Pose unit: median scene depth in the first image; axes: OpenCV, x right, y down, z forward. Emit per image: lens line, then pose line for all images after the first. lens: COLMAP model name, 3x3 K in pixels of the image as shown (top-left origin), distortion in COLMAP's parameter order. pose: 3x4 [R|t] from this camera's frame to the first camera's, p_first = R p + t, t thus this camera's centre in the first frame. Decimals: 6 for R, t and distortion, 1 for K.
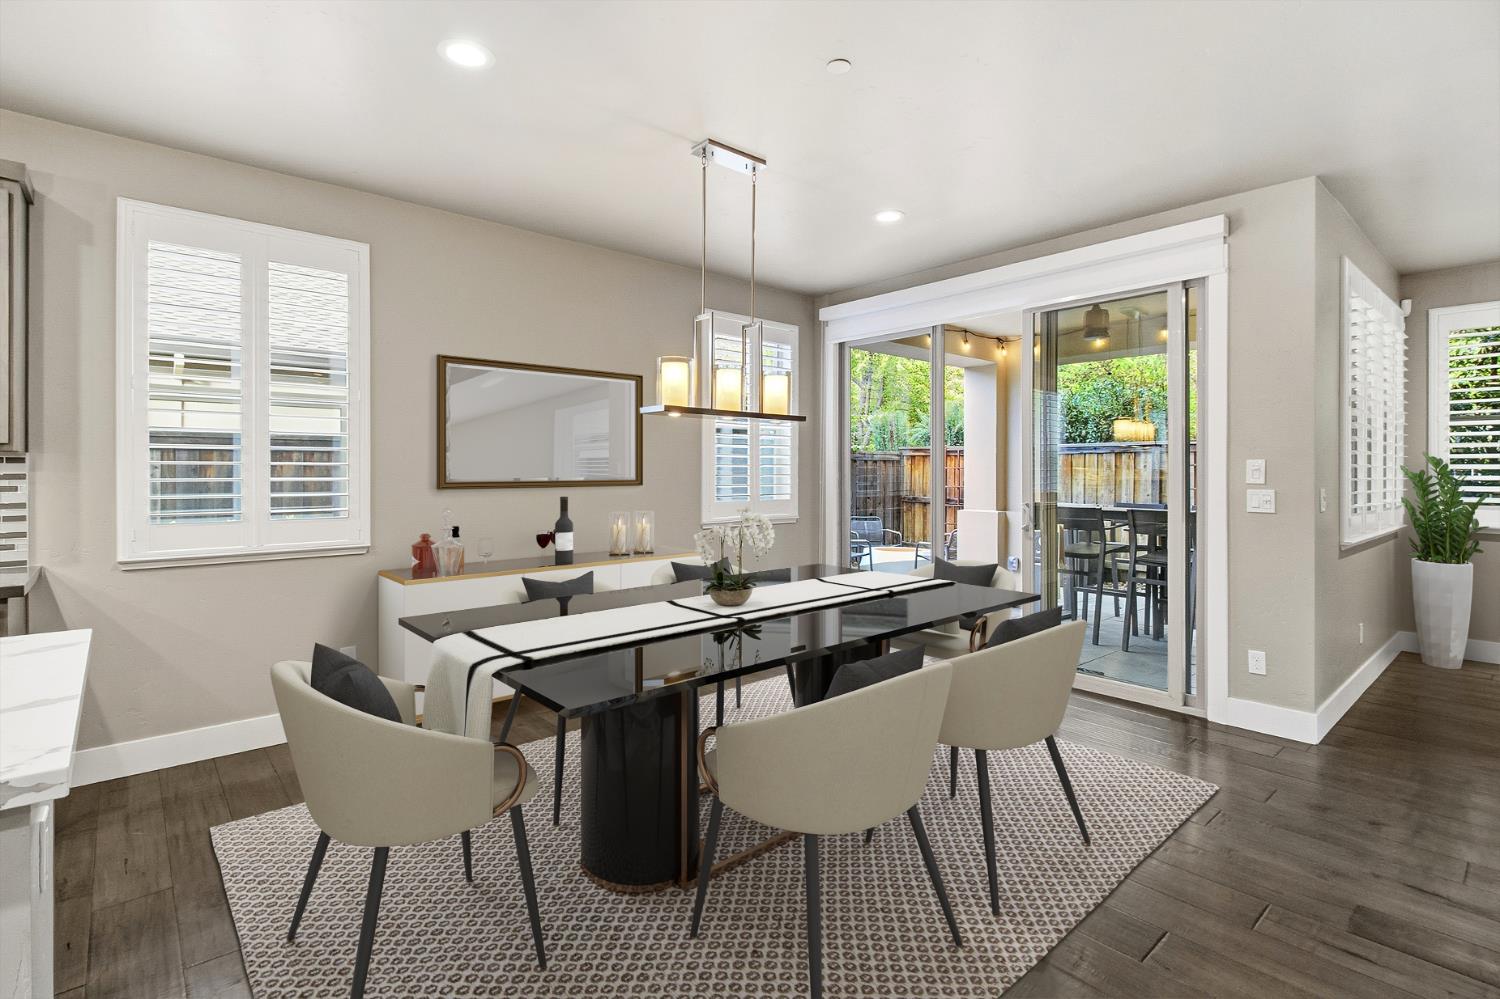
lens RADIAL K [[721.7, 0, 753.4], [0, 721.7, 487.5], [0, 0, 1]] dist [0.012993, -0.001317]
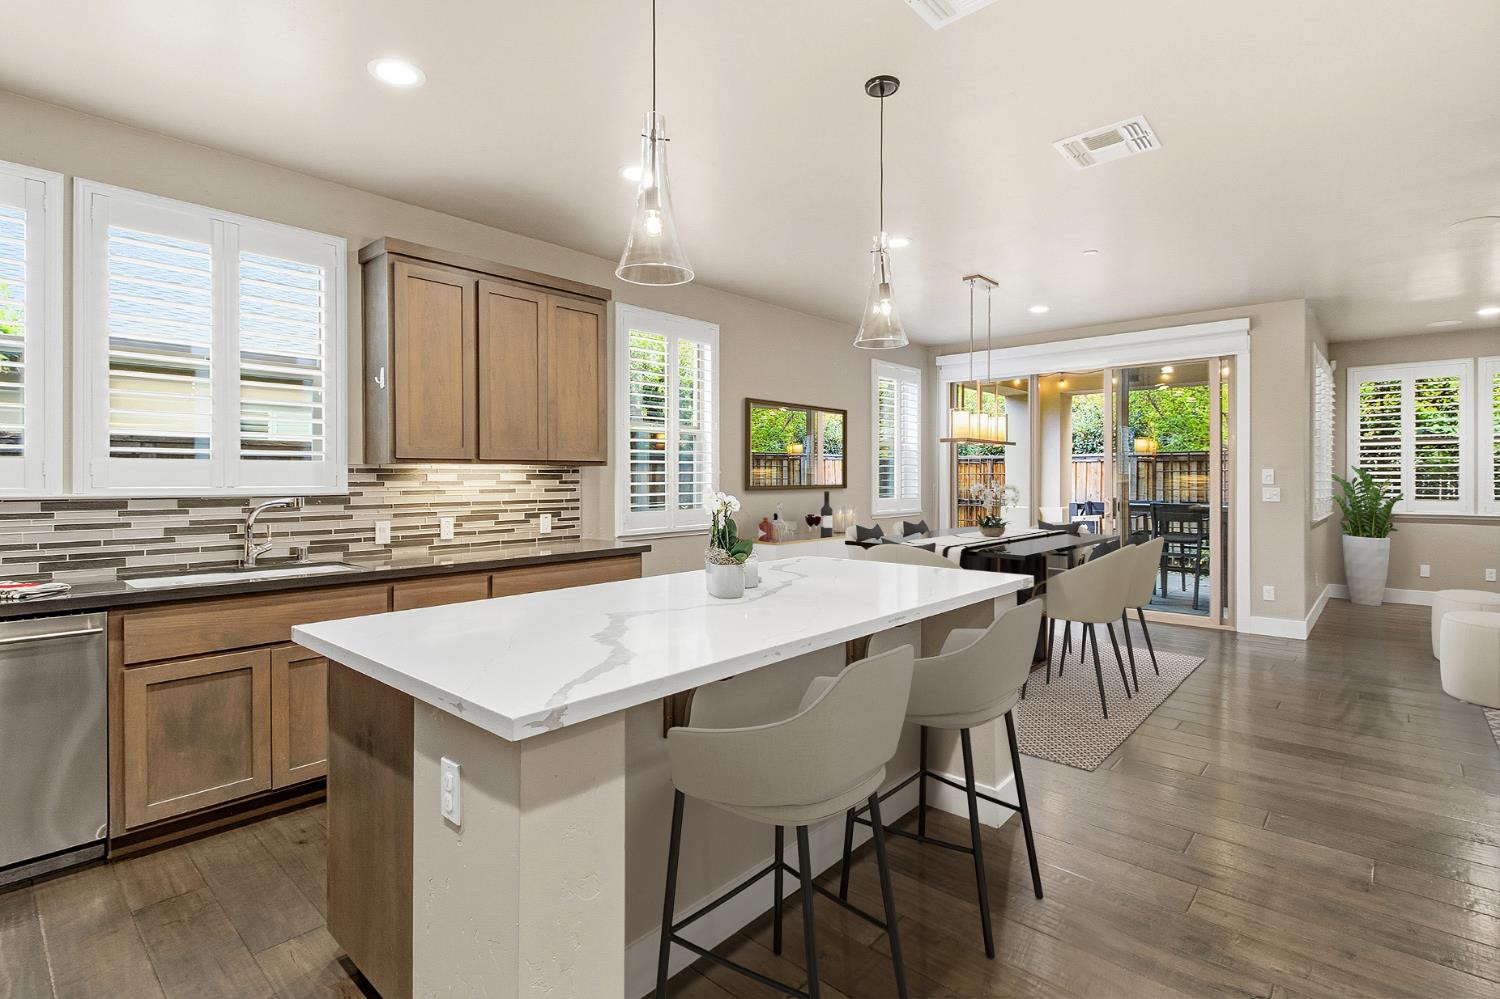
lens RADIAL K [[721.7, 0, 744.8], [0, 721.7, 491.6], [0, 0, 1]] dist [0.012993, -0.001317]
pose [[0.995230, 0.002022, 0.097538, -0.504314], [-0.001651, 0.999991, -0.003879, 0.016040], [-0.097545, 0.003700, 0.995224, -0.403219]]
